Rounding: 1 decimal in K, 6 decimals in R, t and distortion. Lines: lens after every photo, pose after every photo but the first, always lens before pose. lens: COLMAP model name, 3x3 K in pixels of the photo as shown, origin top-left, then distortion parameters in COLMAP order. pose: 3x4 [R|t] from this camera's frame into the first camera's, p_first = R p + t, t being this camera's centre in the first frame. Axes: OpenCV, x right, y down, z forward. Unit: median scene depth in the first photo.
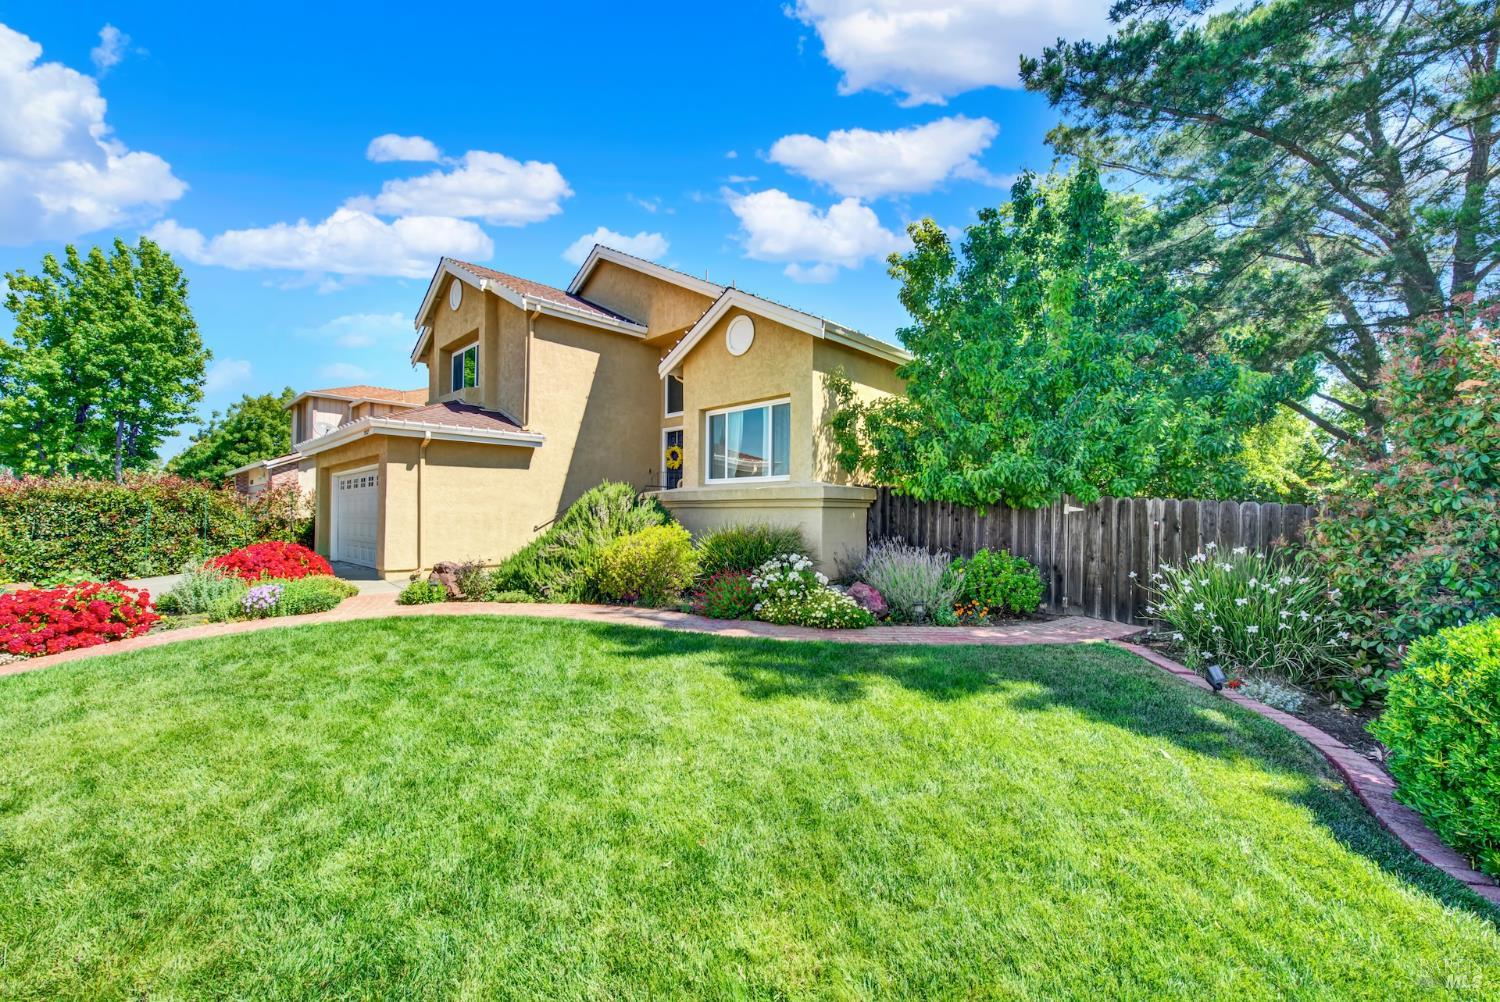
lens RADIAL K [[598.4, 0, 748.8], [0, 598.4, 503.7], [0, 0, 1]] dist [0.001556, -0.002046]
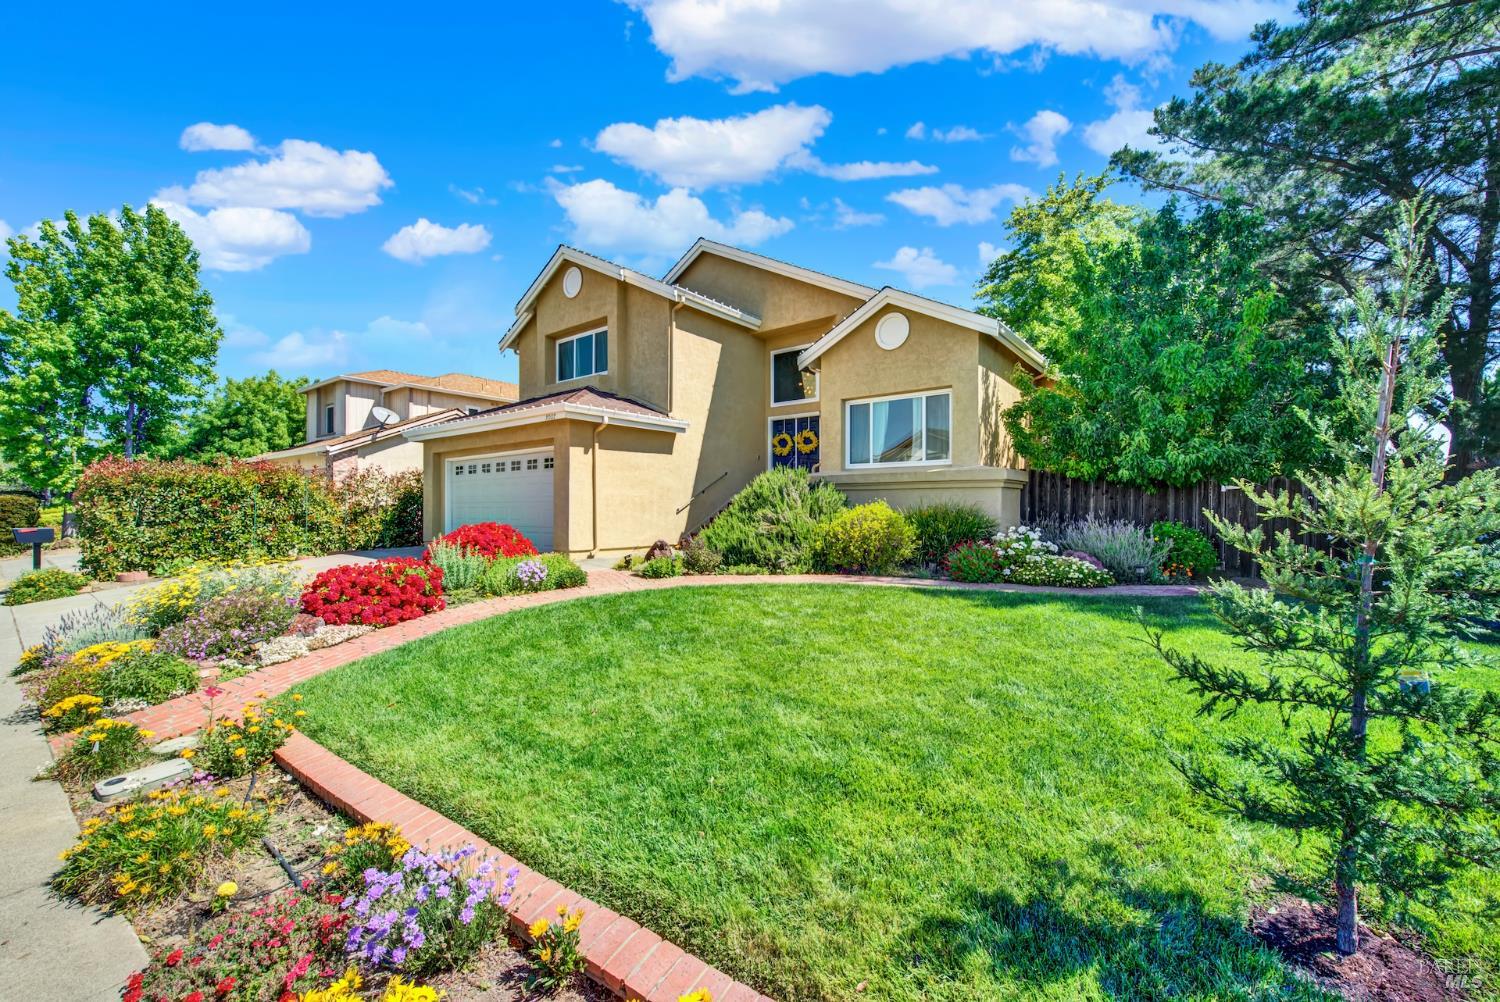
lens RADIAL K [[598.4, 0, 748.9], [0, 598.4, 505.8], [0, 0, 1]] dist [0.001556, -0.002046]
pose [[0.994314, -0.004922, 0.106377, -0.301680], [0.003230, 0.999866, 0.016073, 0.013507], [-0.106442, -0.015638, 0.994196, -0.043762]]
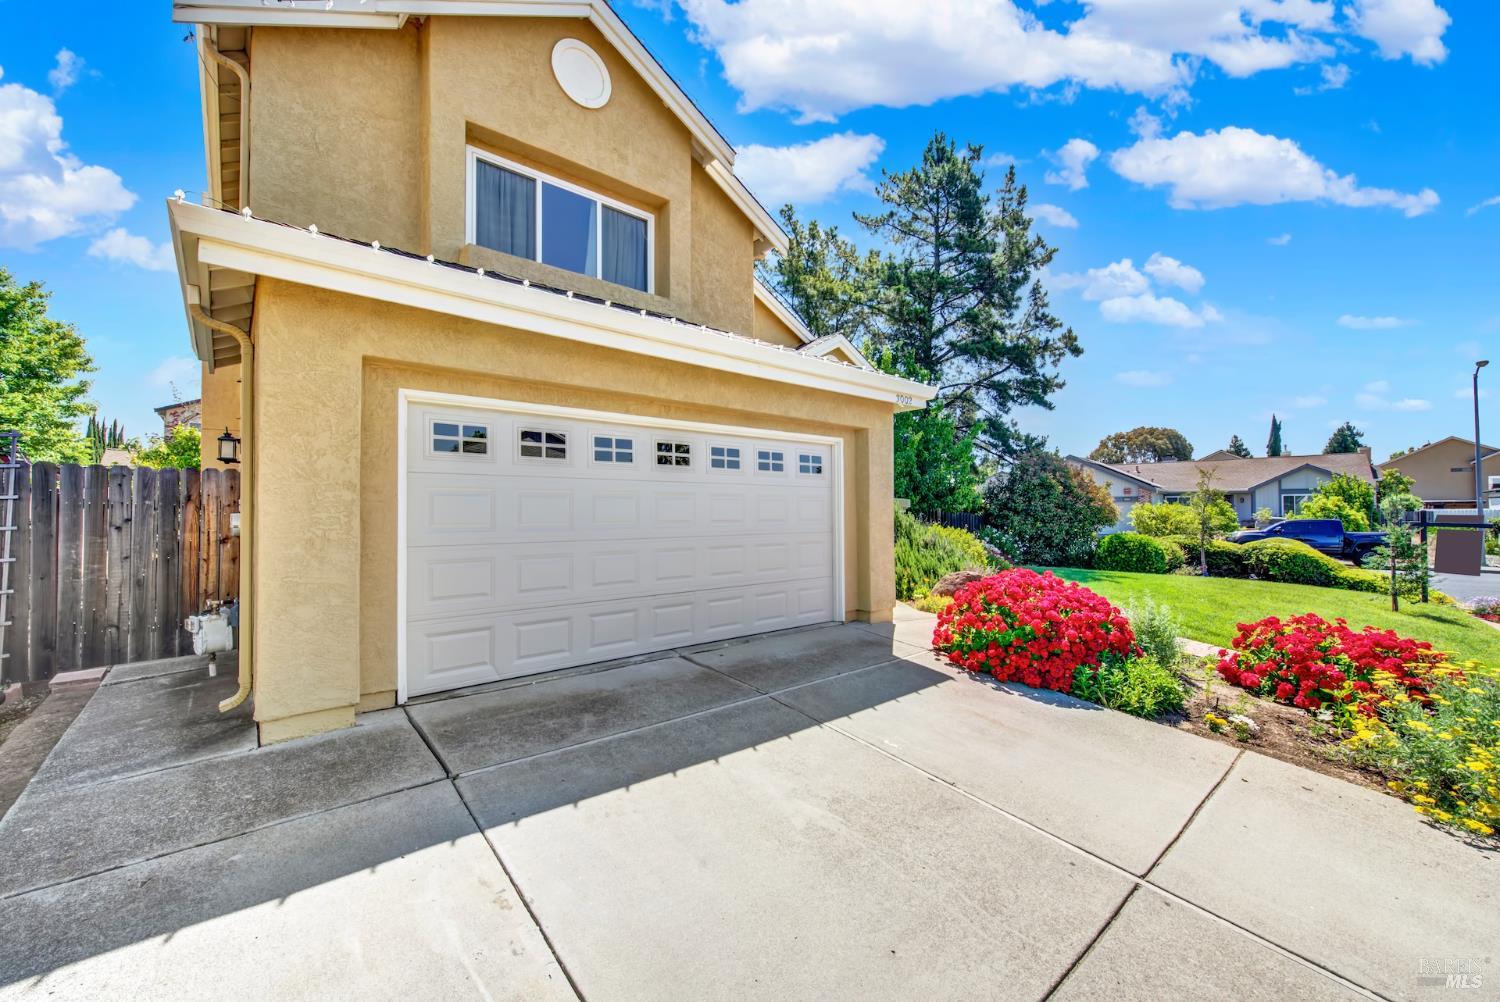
lens RADIAL K [[598.4, 0, 744.3], [0, 598.4, 500.1], [0, 0, 1]] dist [0.001556, -0.002046]
pose [[0.083869, 0.013535, 0.996385, -0.958487], [-0.019164, 0.999745, -0.011968, 0.001248], [-0.996293, -0.018091, 0.084107, 0.820981]]
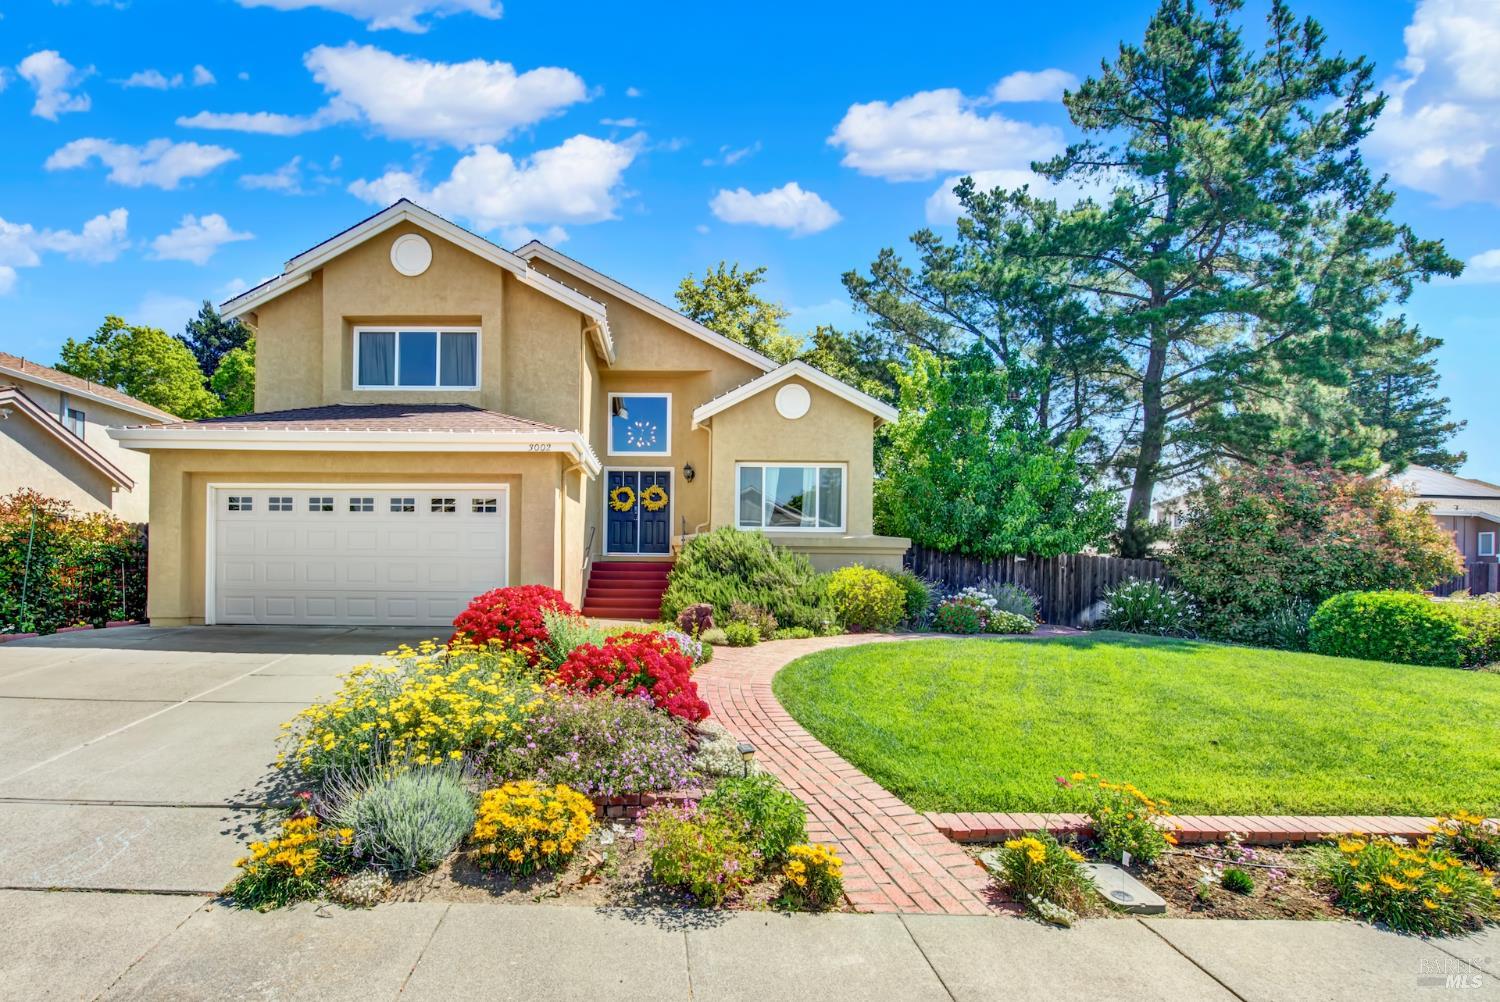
lens RADIAL K [[676.4, 0, 656.2], [0, 676.4, 572.4], [0, 0, 1]] dist [0.000438, -0.001204]
pose [[0.732715, 0.002701, 0.680530, -0.831592], [-0.021043, 0.999604, 0.018689, 0.018580], [-0.680210, -0.028015, 0.732482, 0.176773]]
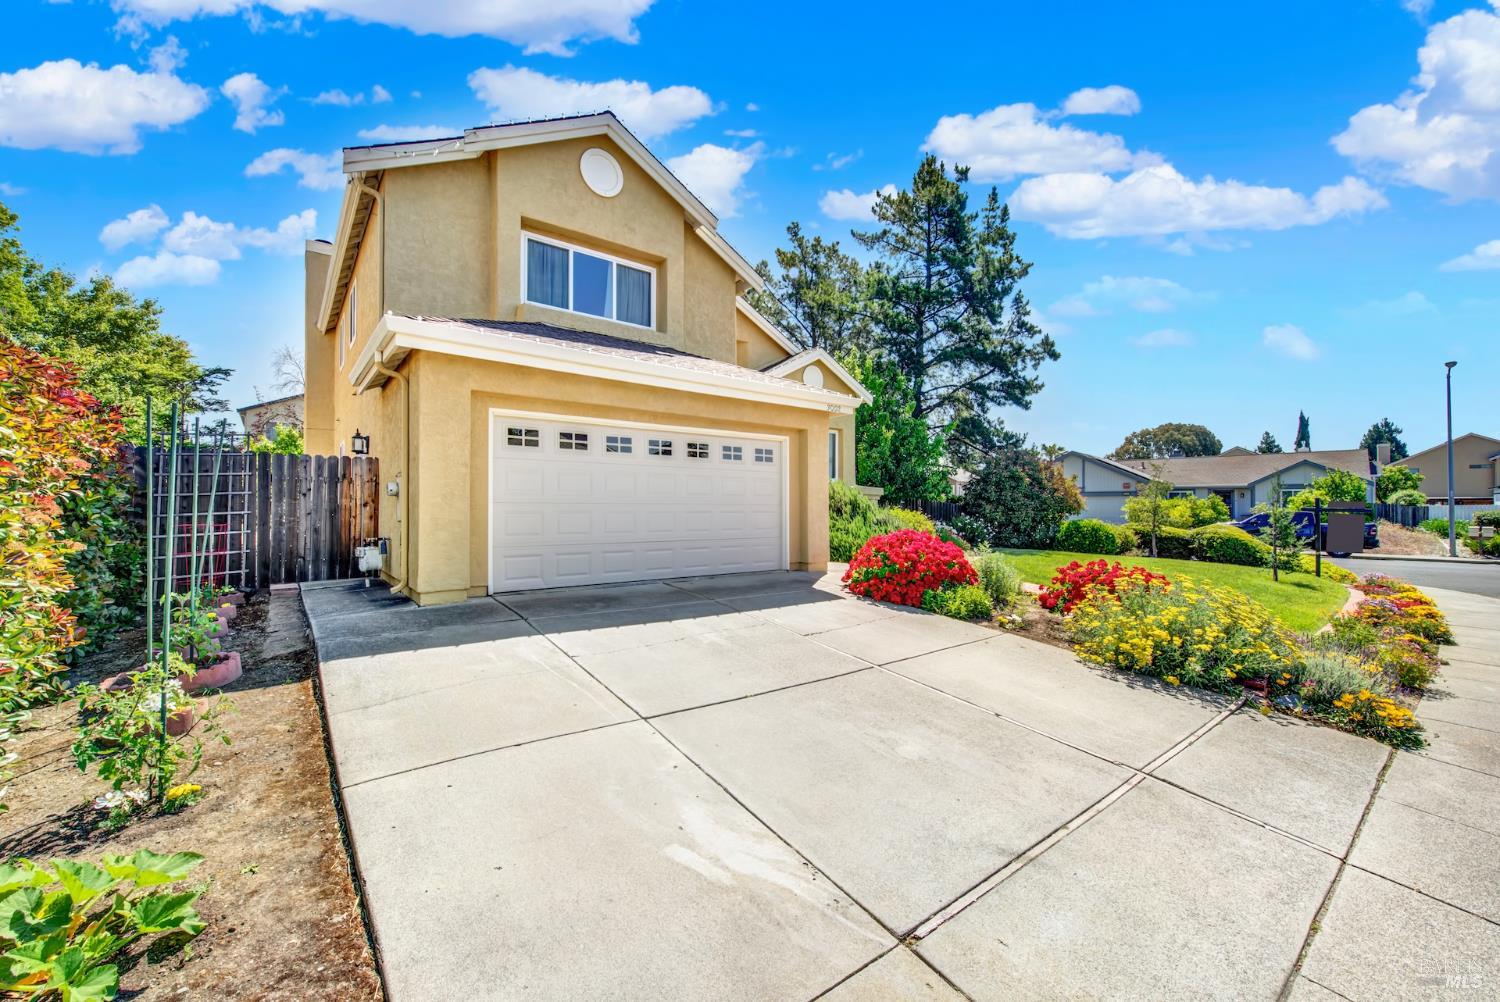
lens RADIAL K [[598.4, 0, 744.5], [0, 598.4, 501.4], [0, 0, 1]] dist [0.001556, -0.002046]
pose [[0.129521, 0.005513, 0.991561, -1.133629], [-0.024524, 0.999696, -0.002355, 0.018569], [-0.991273, -0.024012, 0.129617, 0.744558]]
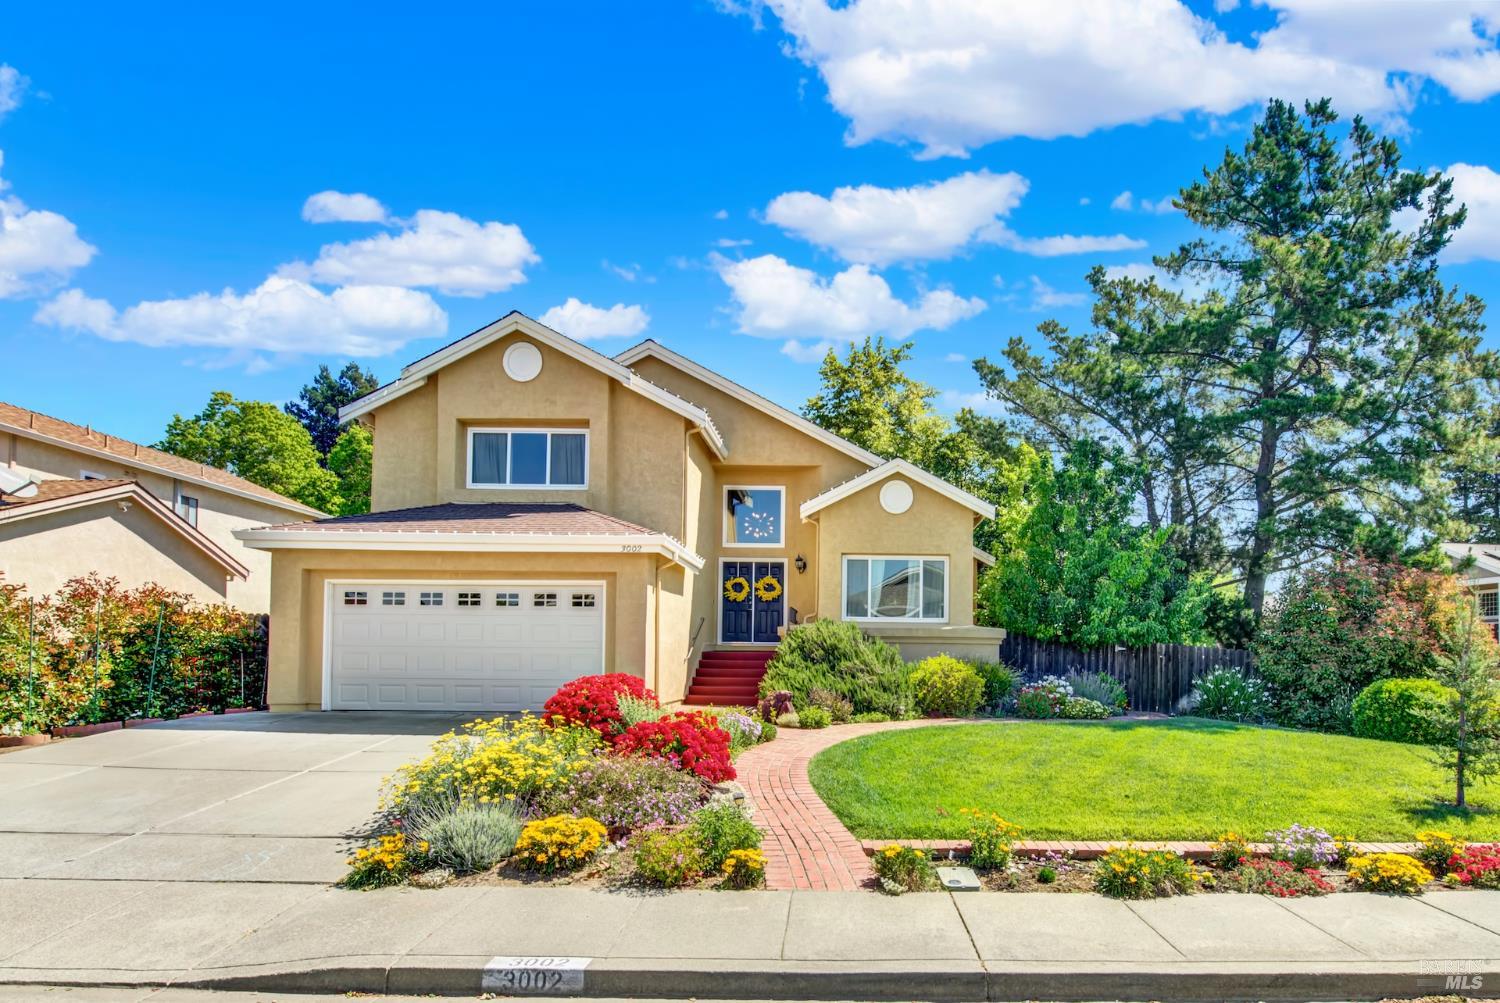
lens RADIAL K [[759.1, 0, 848.8], [0, 759.1, 647.7], [0, 0, 1]] dist [0.001741, -0.001616]
pose [[0.717037, 0.014544, 0.696883, -0.866427], [-0.021659, 0.999764, 0.001421, 0.011770], [-0.696699, -0.016113, 0.717183, -0.009363]]
